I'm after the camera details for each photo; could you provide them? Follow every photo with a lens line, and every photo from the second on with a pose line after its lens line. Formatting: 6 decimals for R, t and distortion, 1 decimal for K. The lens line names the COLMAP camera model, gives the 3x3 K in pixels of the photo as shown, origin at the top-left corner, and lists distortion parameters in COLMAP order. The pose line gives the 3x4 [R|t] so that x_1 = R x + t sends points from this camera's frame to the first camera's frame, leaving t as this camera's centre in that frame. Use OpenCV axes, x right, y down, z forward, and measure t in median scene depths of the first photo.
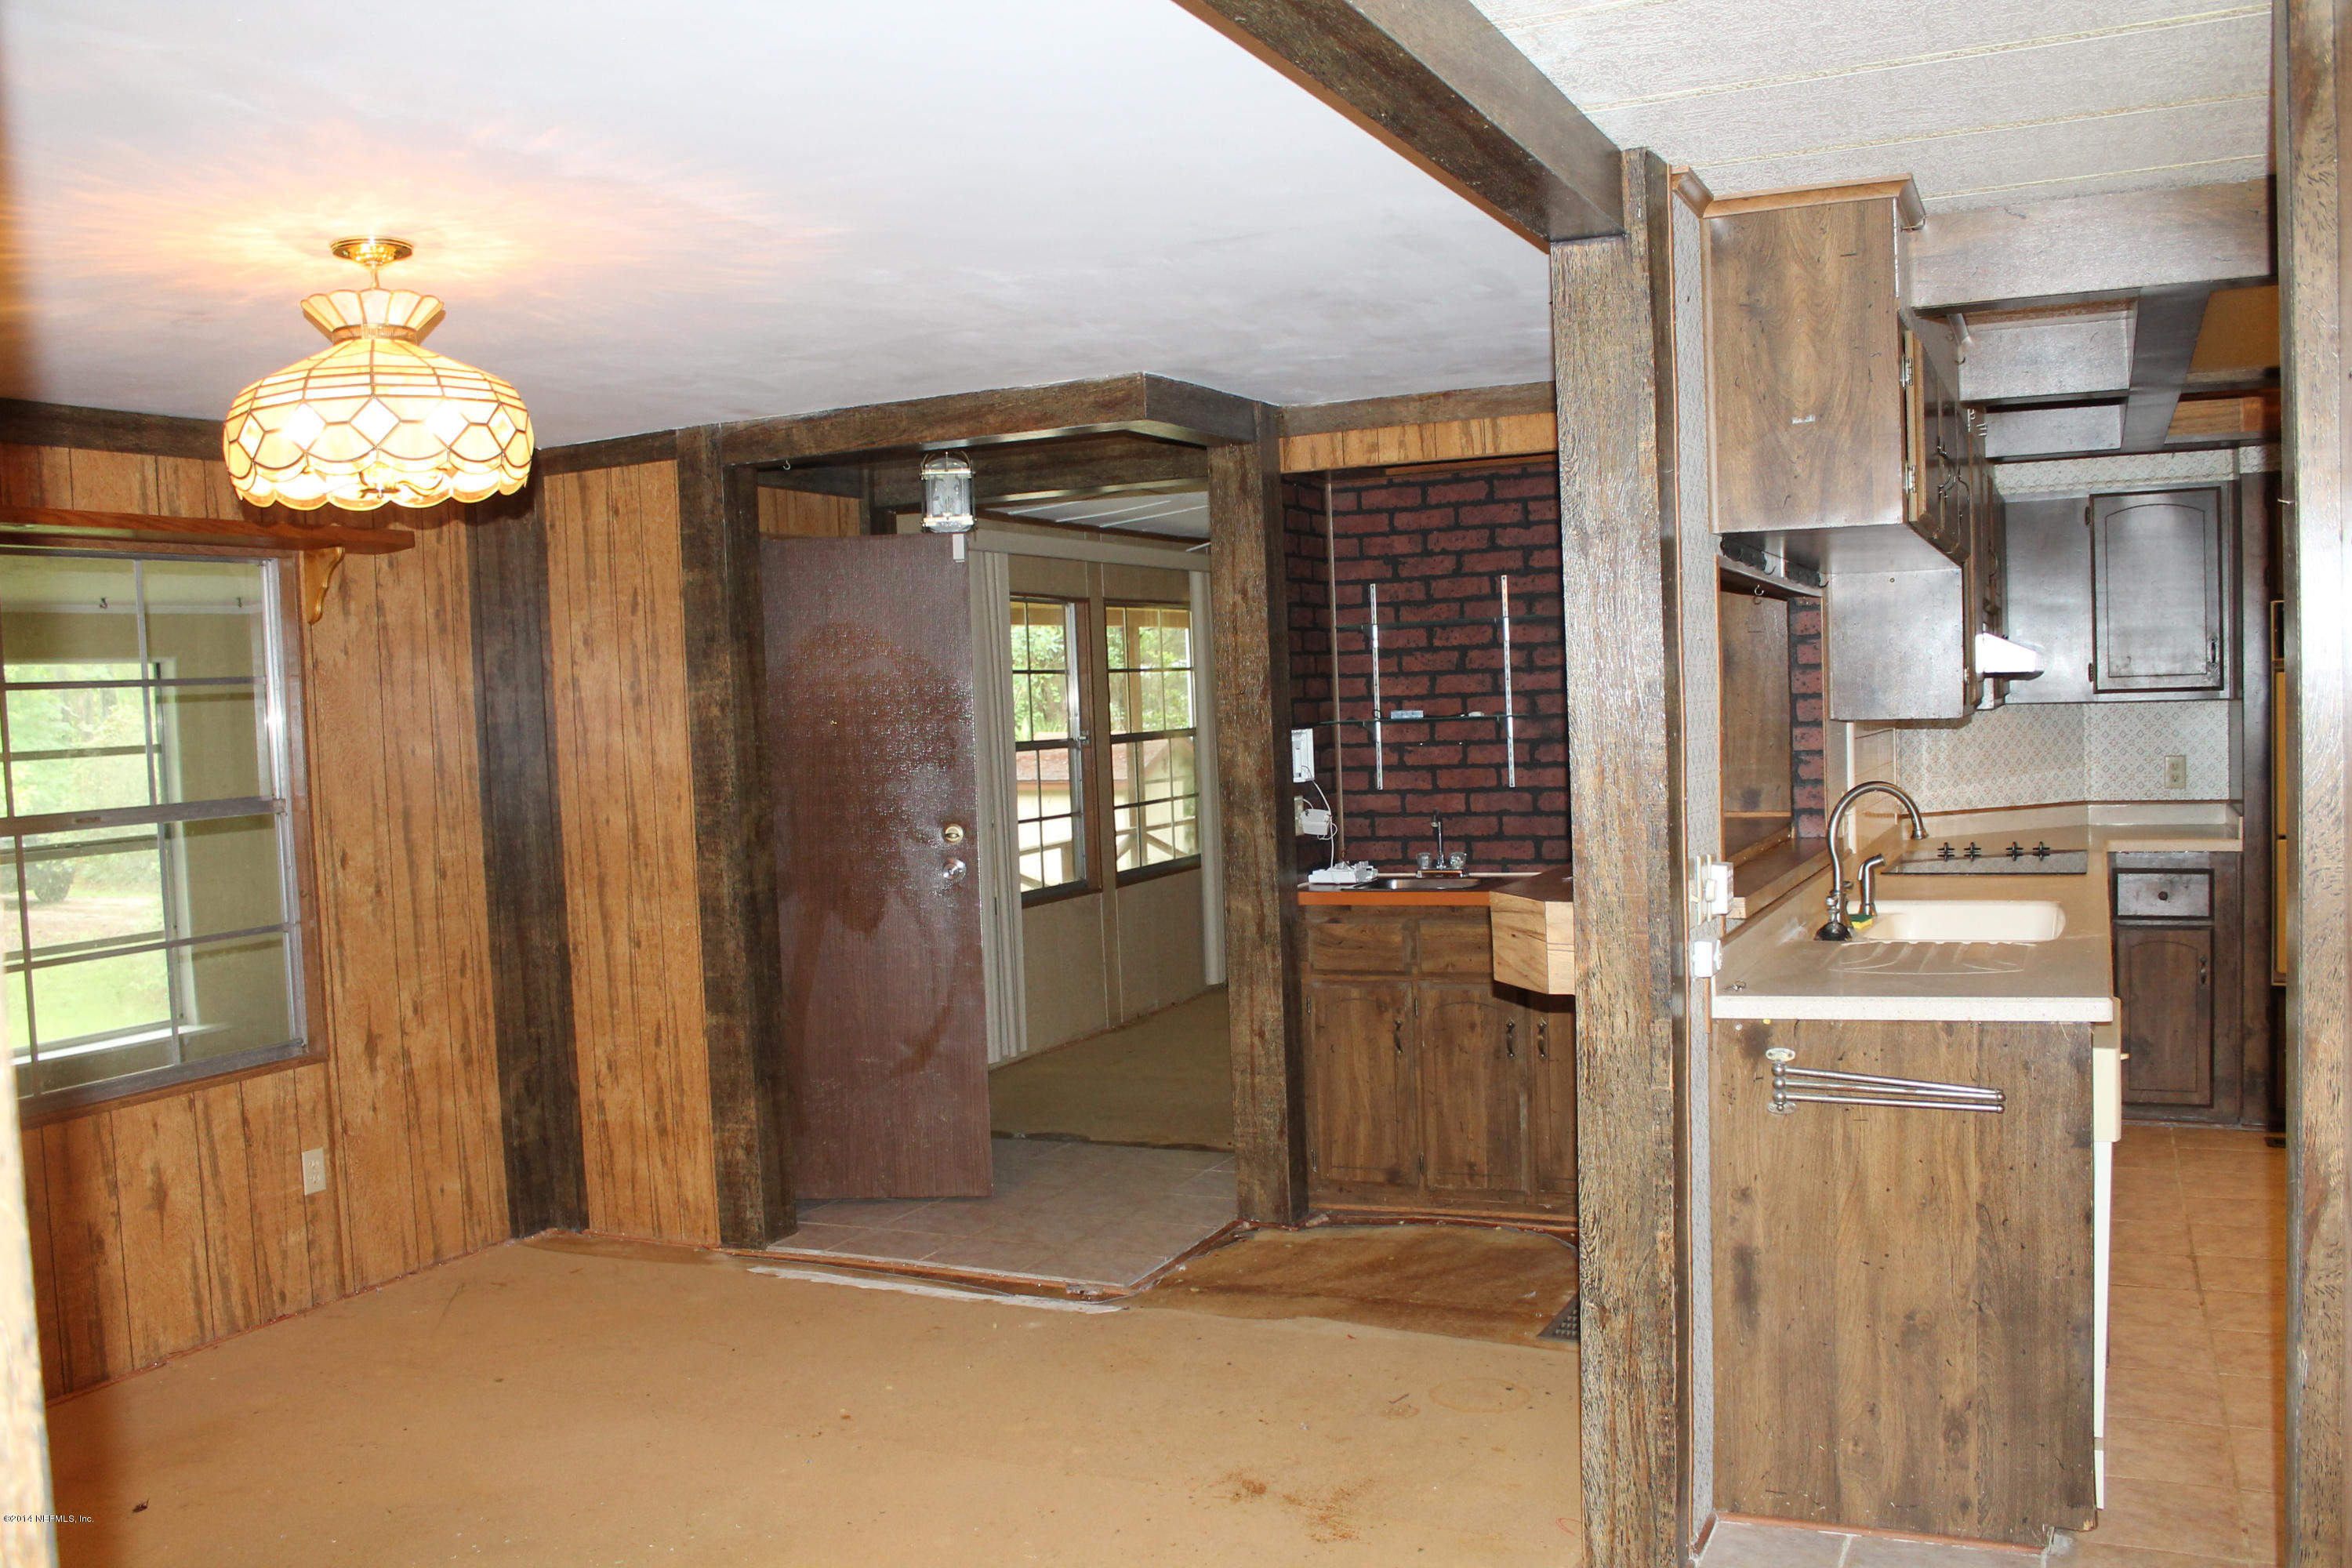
lens RADIAL K [[1994.3, 0, 1171.9], [0, 1994.3, 799.2], [0, 0, 1]] dist [-0.174139, 0.159307]
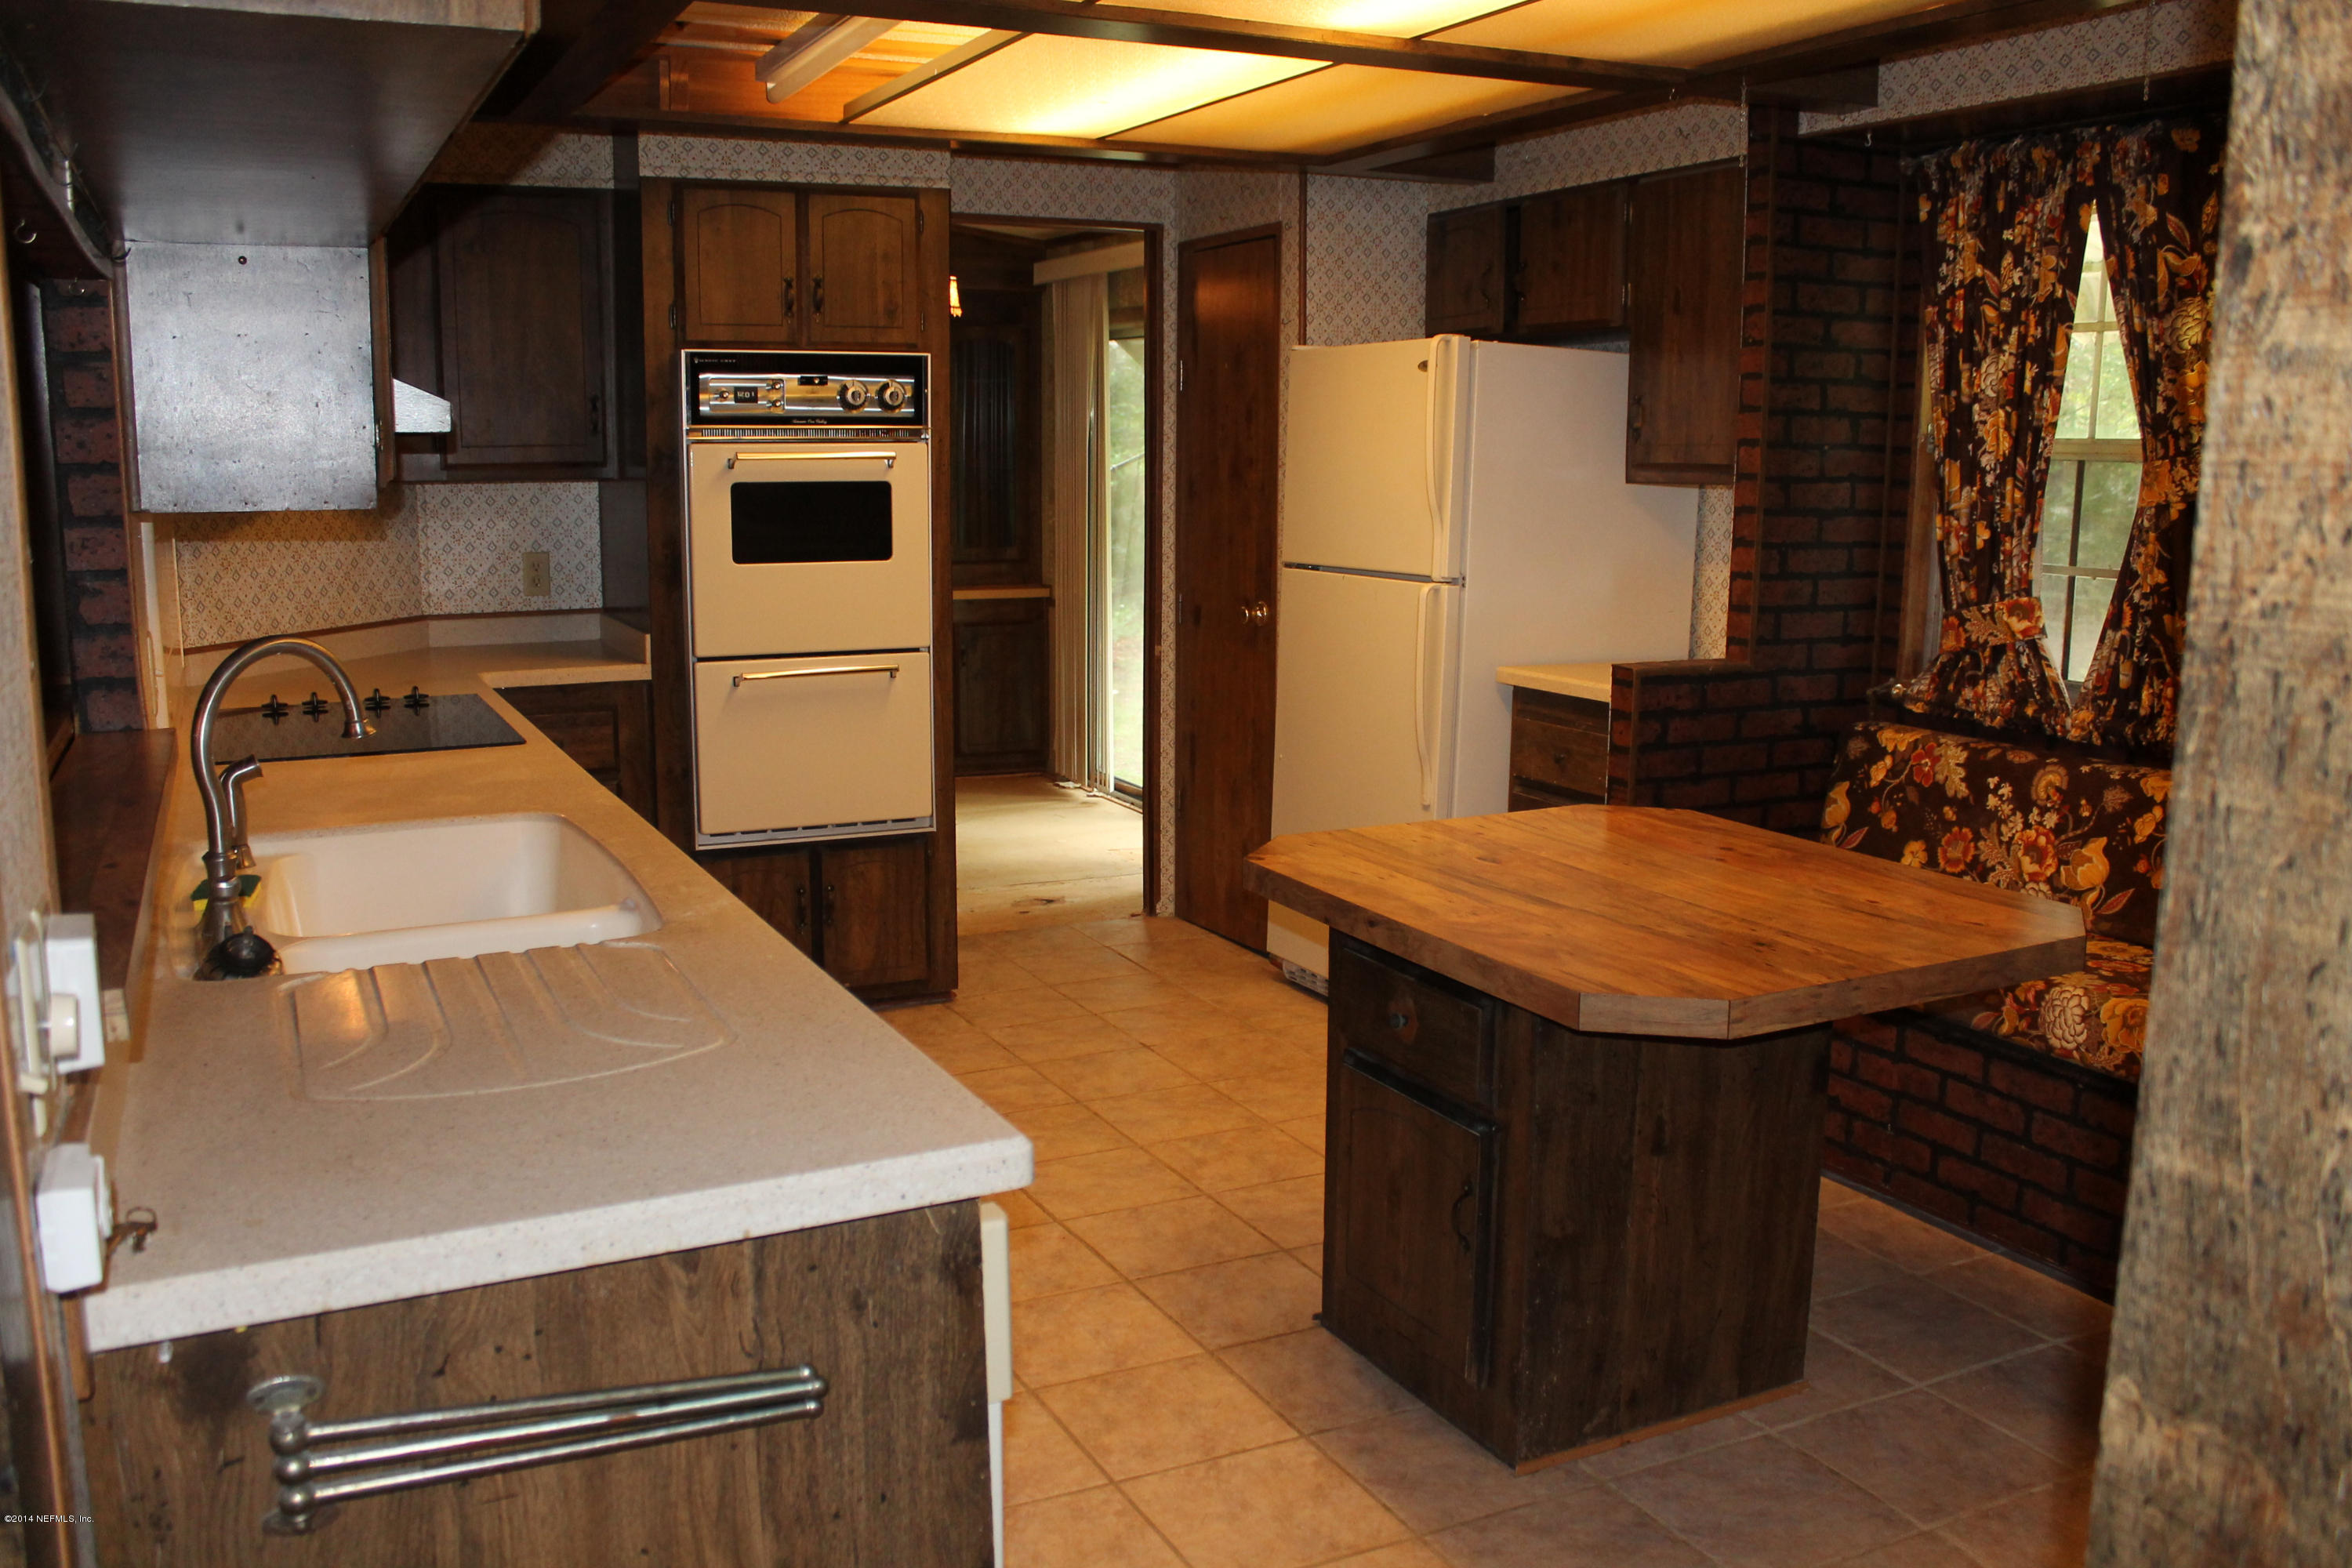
lens RADIAL K [[1994.3, 0, 1171.9], [0, 1994.3, 799.2], [0, 0, 1]] dist [-0.174139, 0.159307]
pose [[0.624154, -0.103283, 0.774445, 0.095527], [0.014072, 0.992549, 0.121029, -0.022128], [-0.781175, -0.064643, 0.620957, 0.440962]]
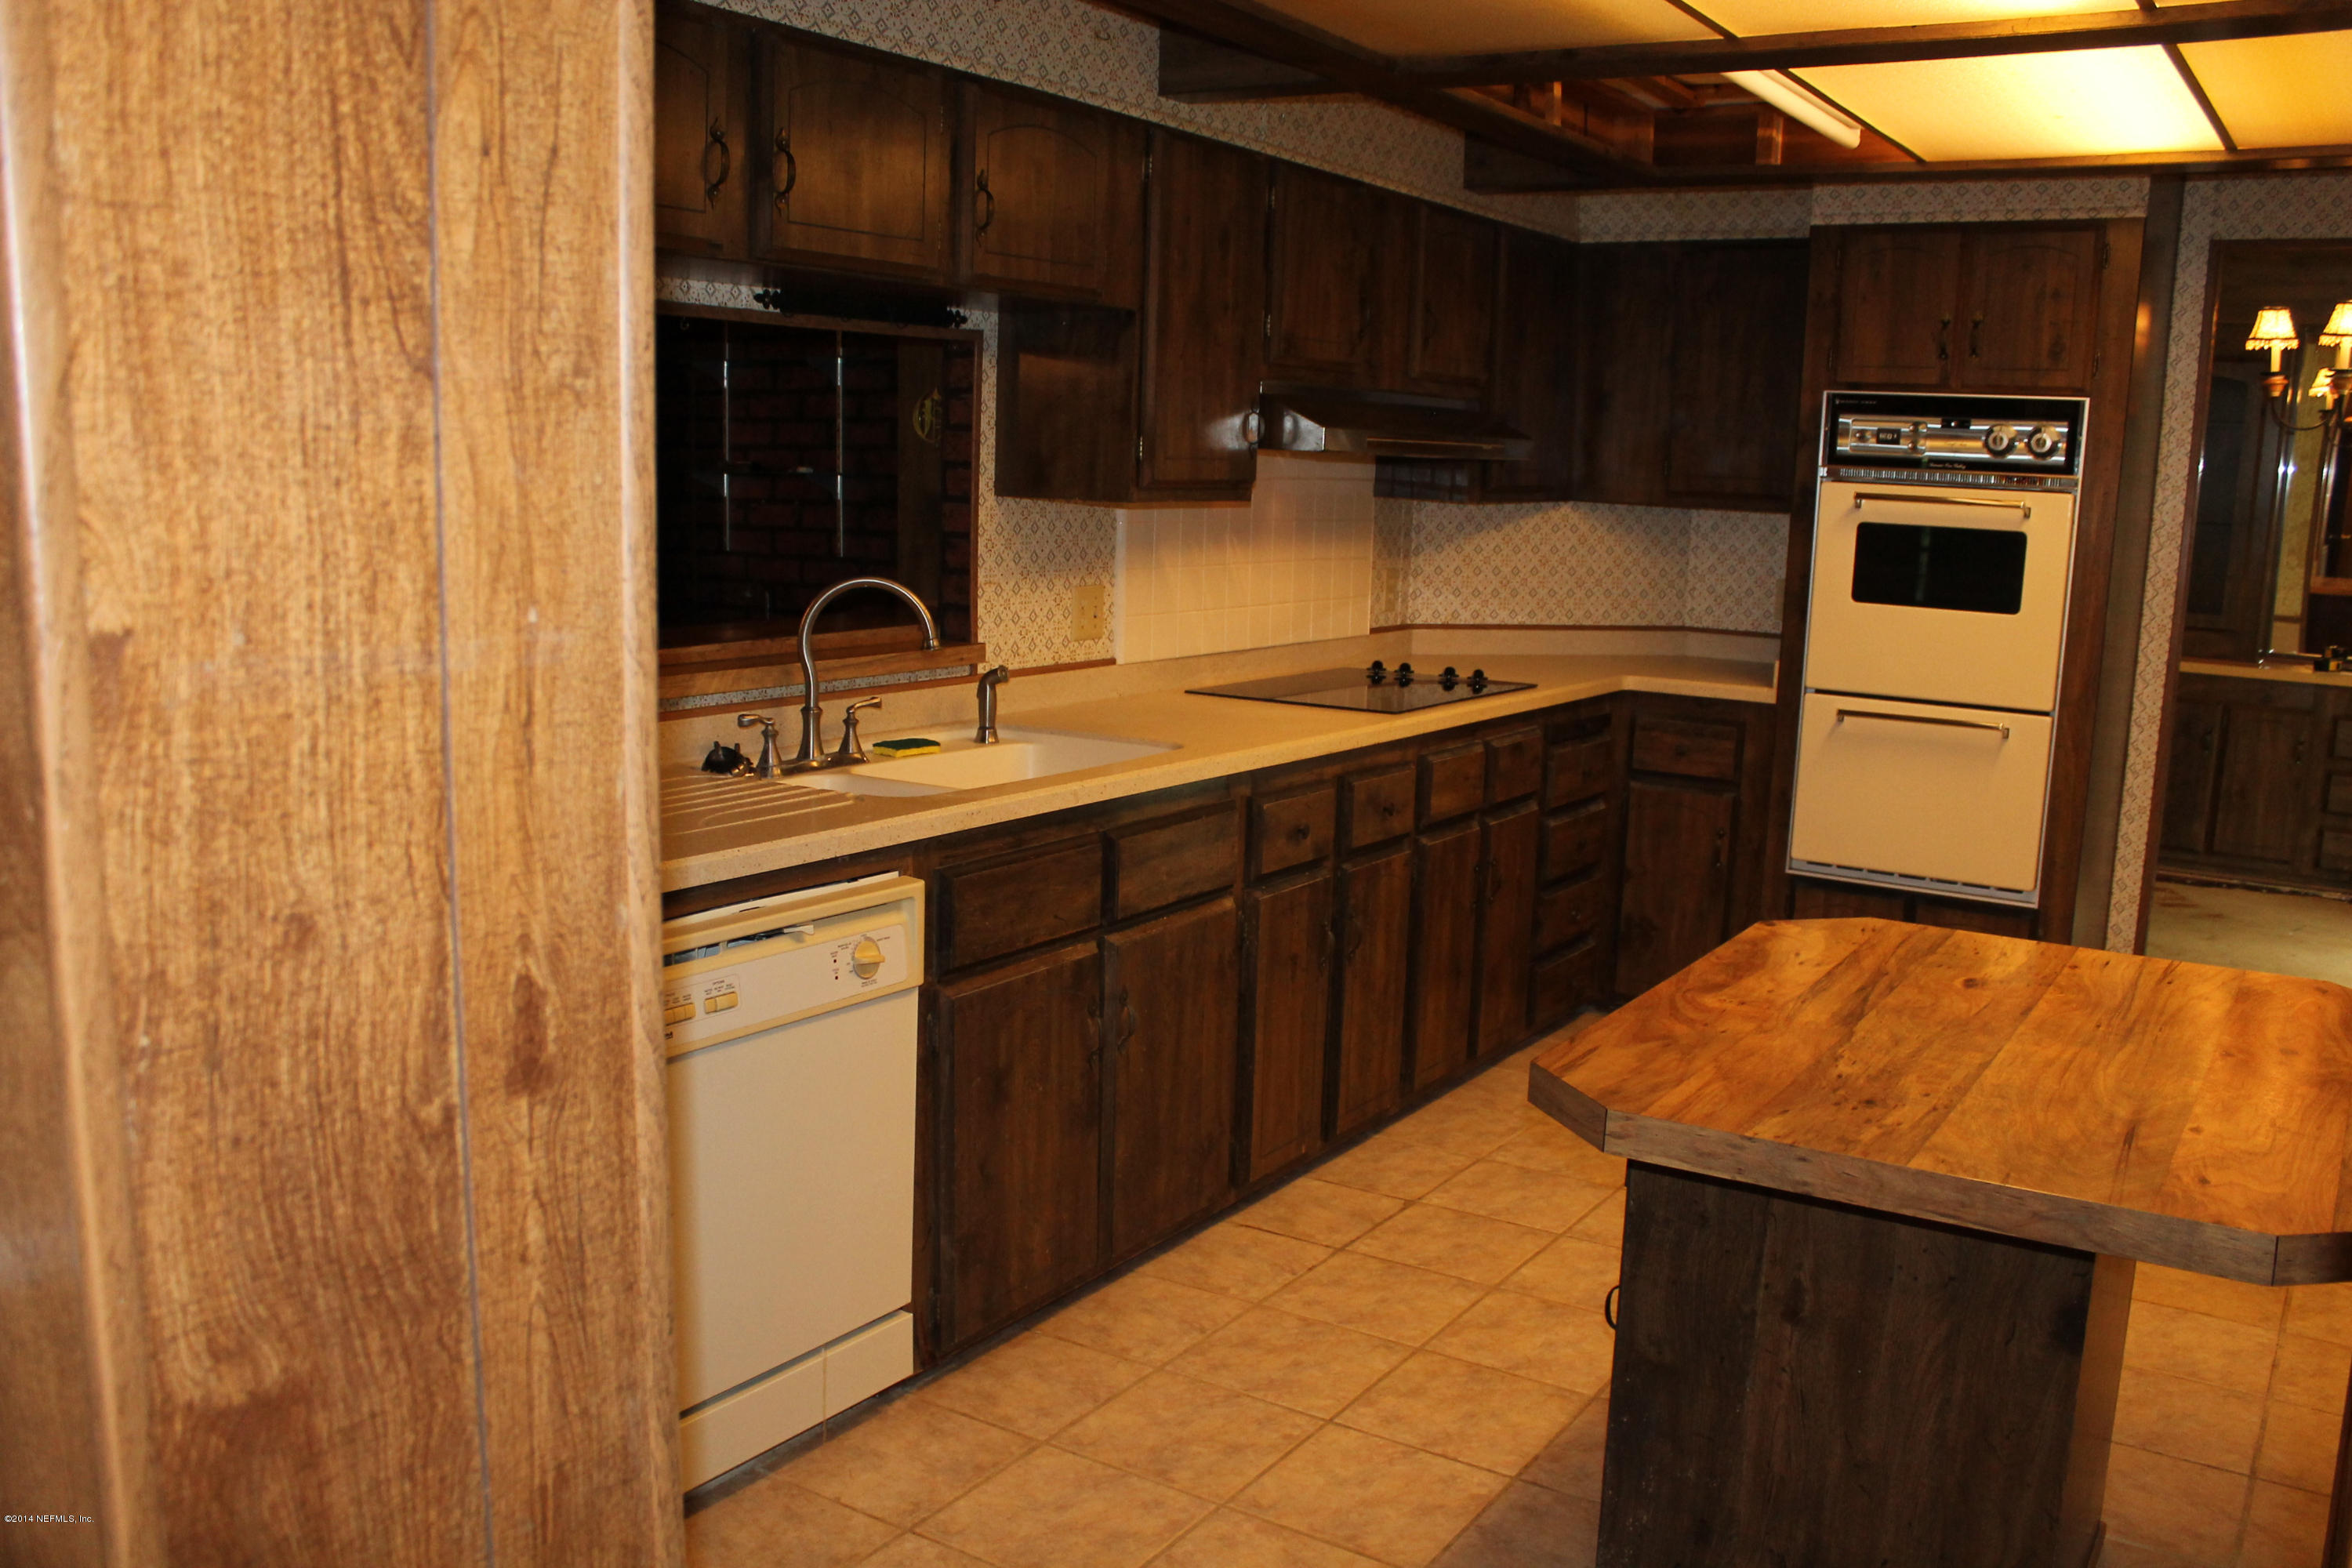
lens RADIAL K [[1994.3, 0, 1171.9], [0, 1994.3, 799.2], [0, 0, 1]] dist [-0.174139, 0.159307]
pose [[0.987942, 0.085121, -0.129325, 0.530979], [-0.068535, 0.989444, 0.127688, -0.026362], [0.138829, -0.117285, 0.983347, 0.195075]]
